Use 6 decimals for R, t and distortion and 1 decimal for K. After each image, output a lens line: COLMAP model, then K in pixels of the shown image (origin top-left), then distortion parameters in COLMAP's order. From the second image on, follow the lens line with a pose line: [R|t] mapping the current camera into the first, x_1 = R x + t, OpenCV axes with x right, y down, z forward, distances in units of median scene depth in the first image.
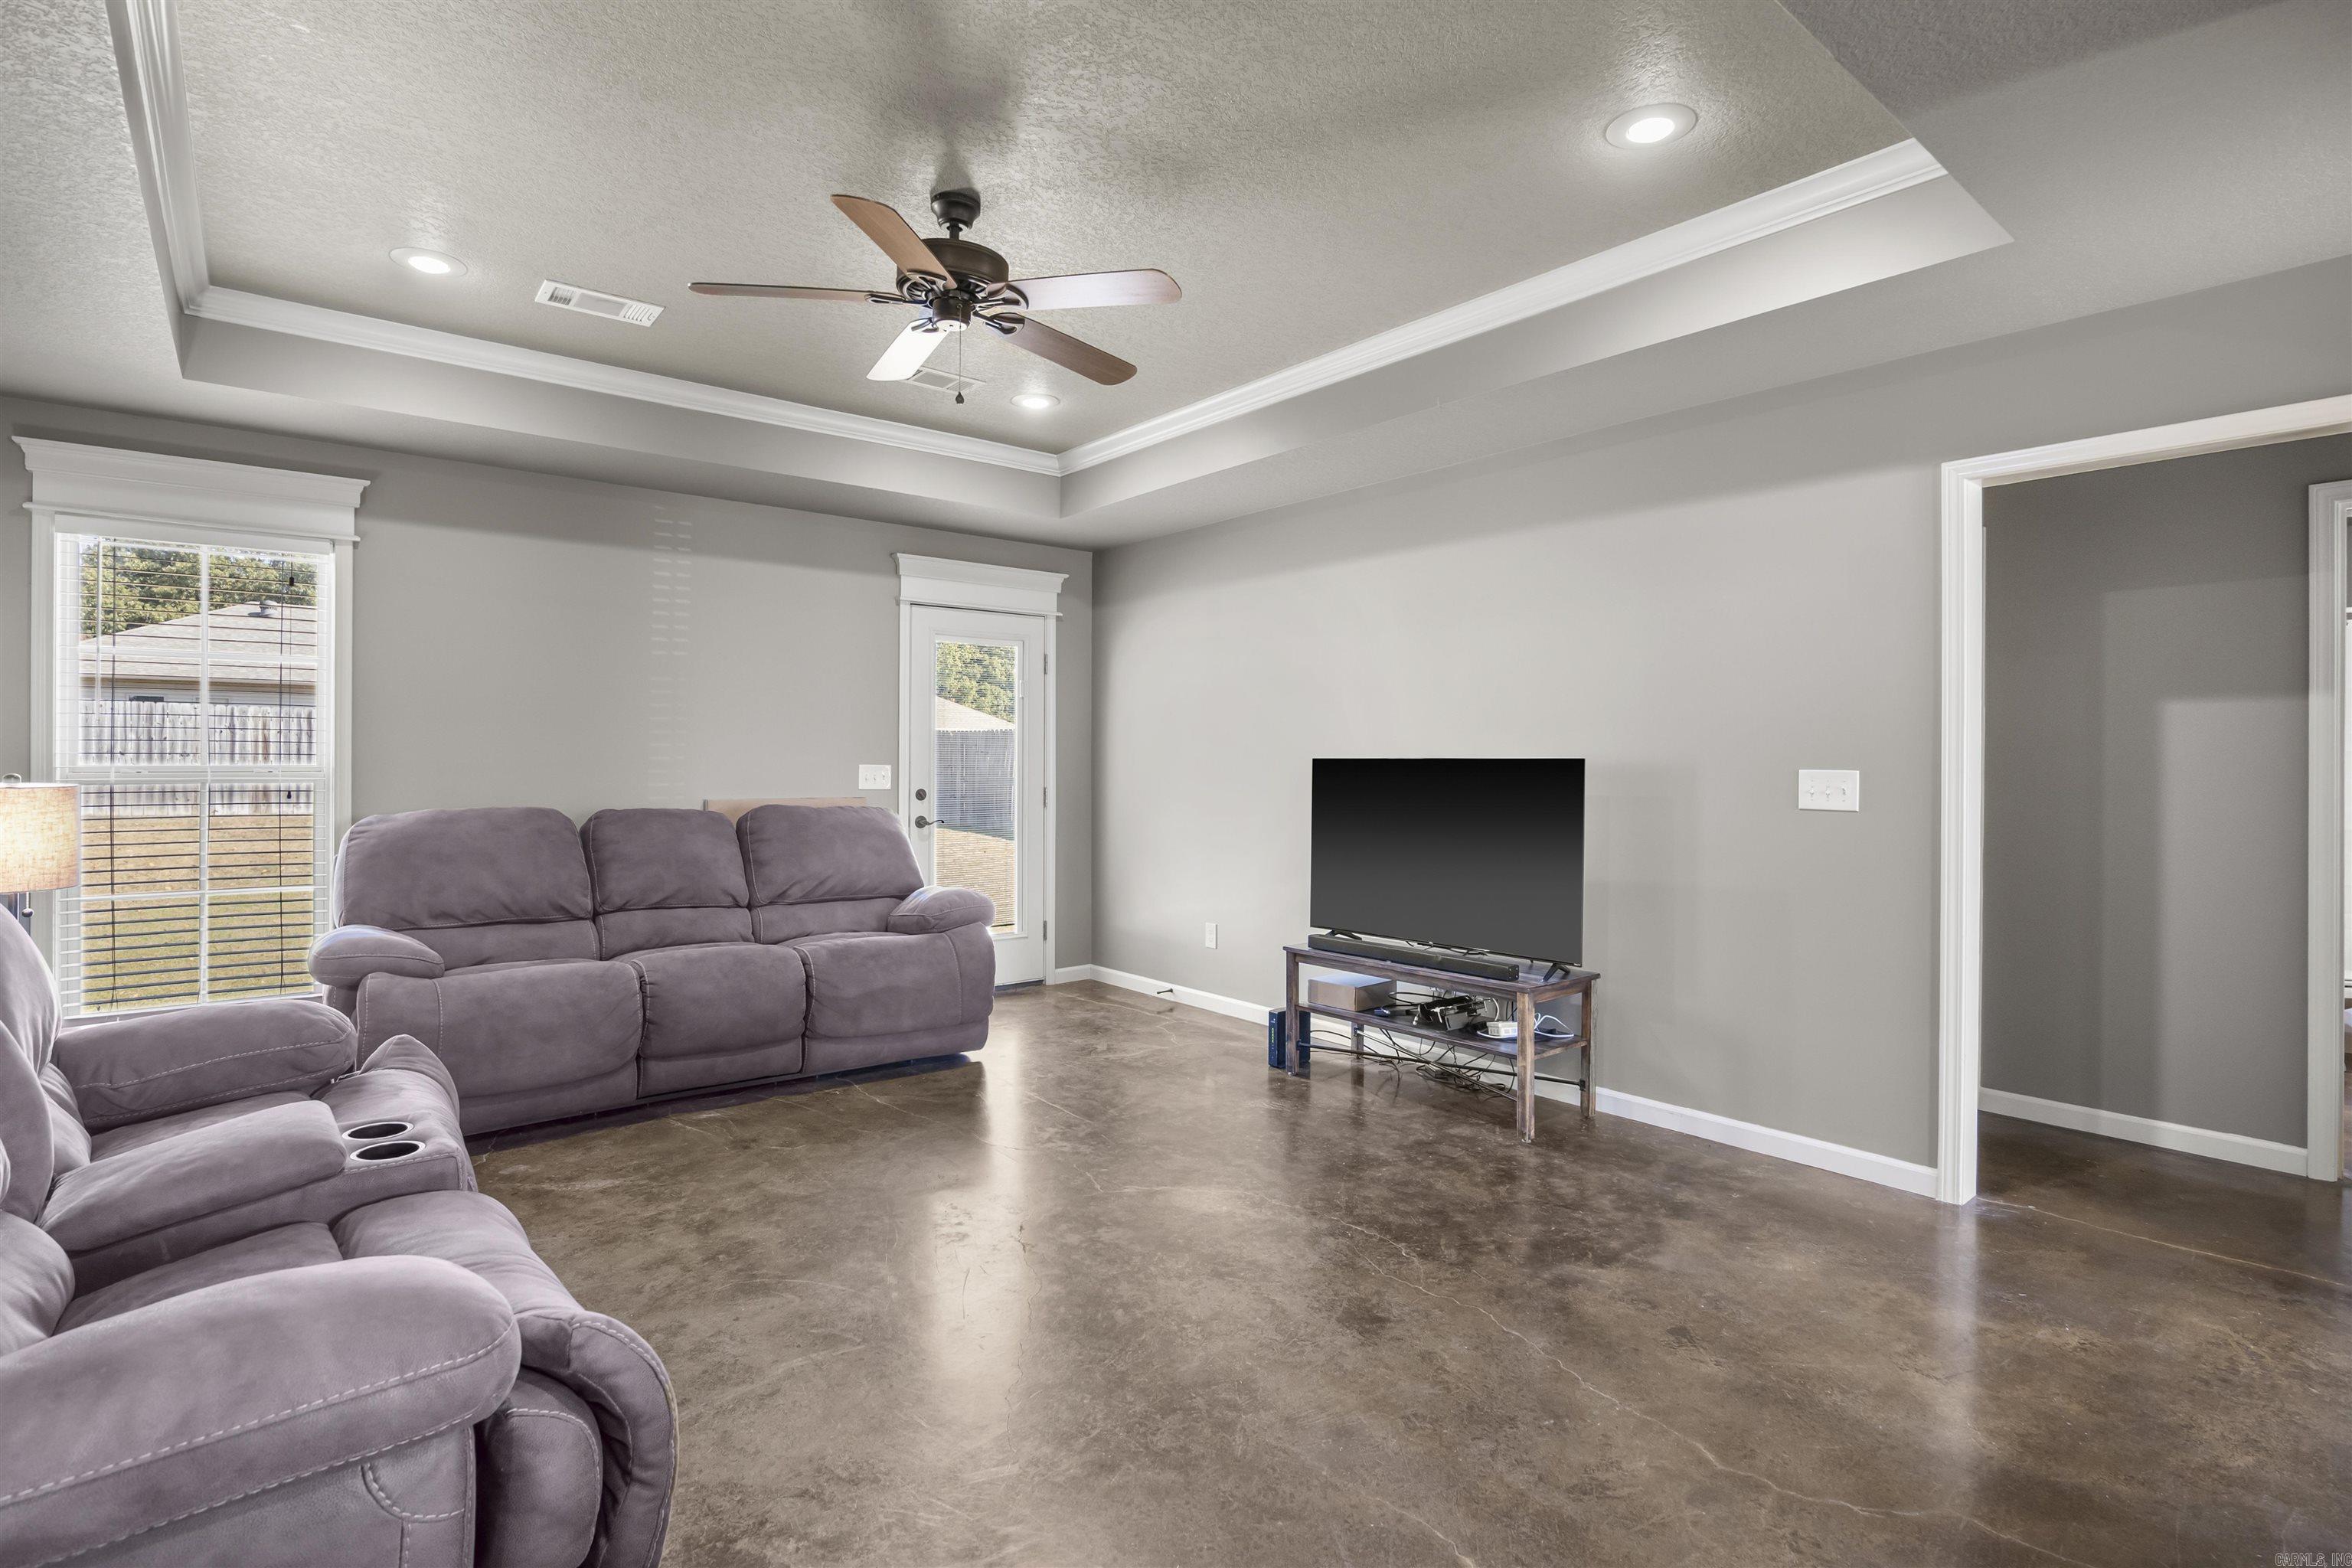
lens RADIAL K [[1111.0, 0, 1172.5], [0, 1111.0, 750.5], [0, 0, 1]] dist [-0.010407, 0.000171]
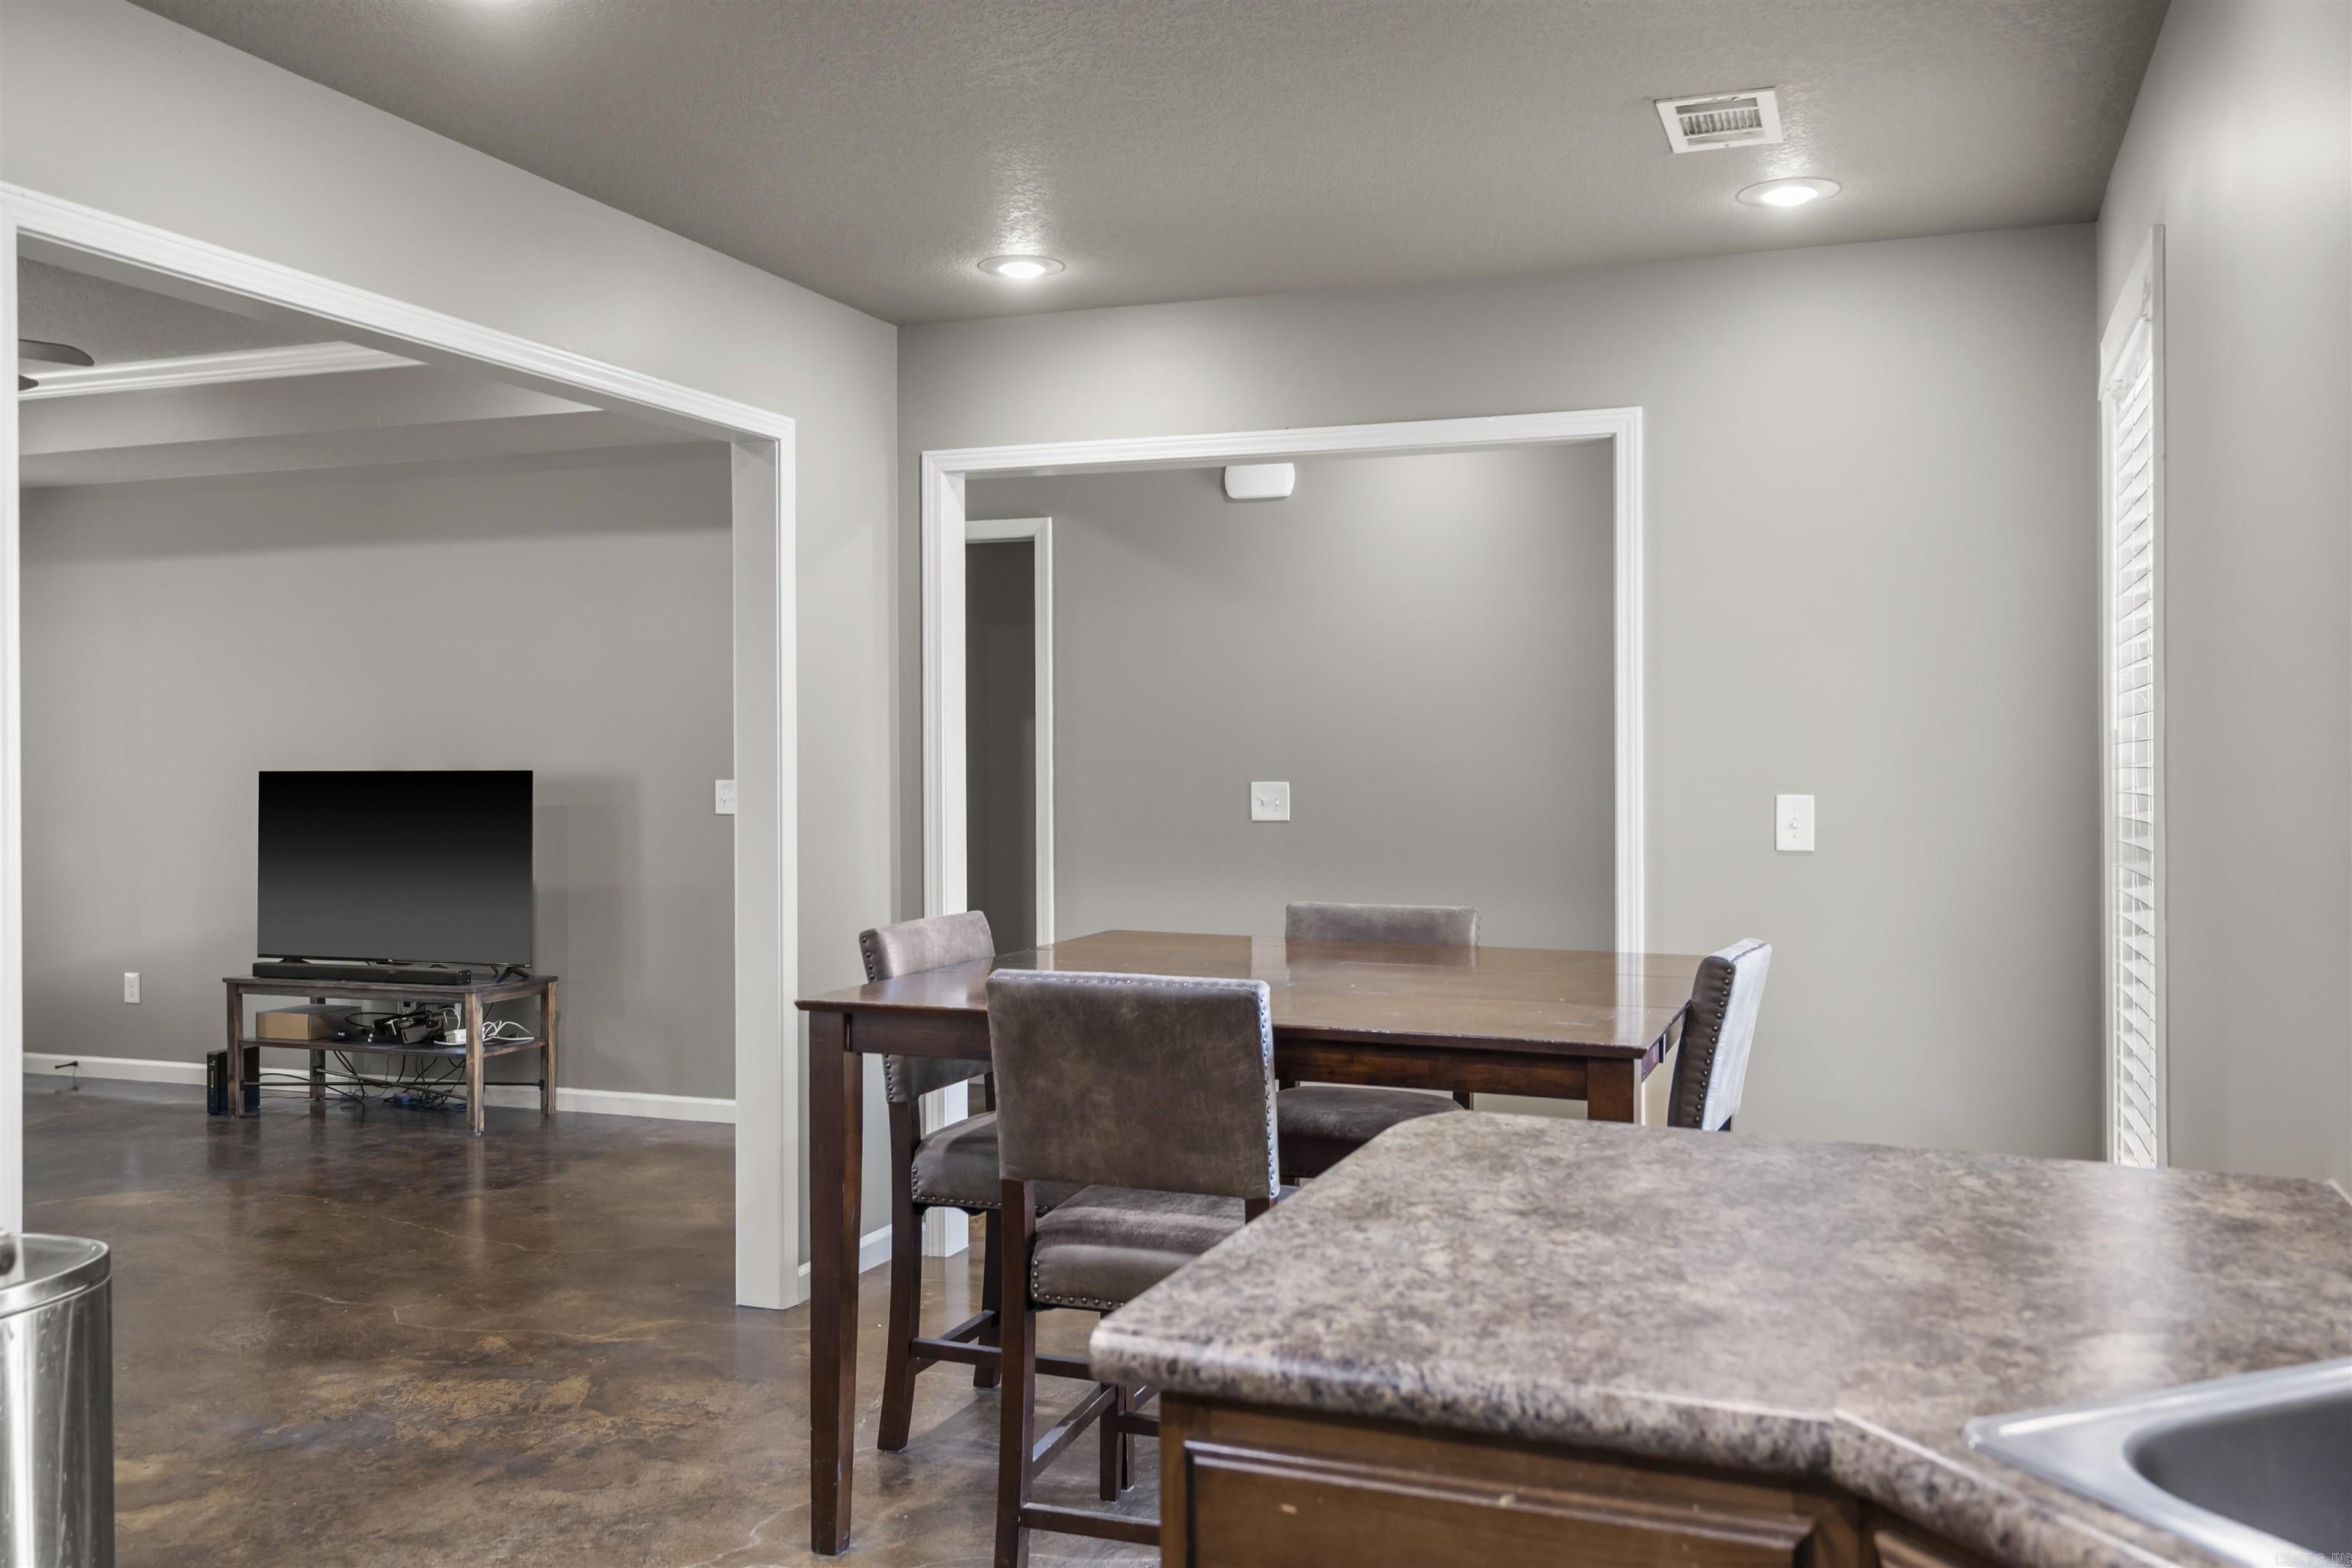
lens RADIAL K [[1954.4, 0, 1176.0], [0, 1954.4, 784.0], [0, 0, 1]] dist [0.001855, 0.014337]
pose [[0.864603, -0.007263, 0.502404, -0.030817], [-0.002202, 0.999831, 0.018244, -0.013506], [-0.502451, -0.016880, 0.864441, -0.802883]]
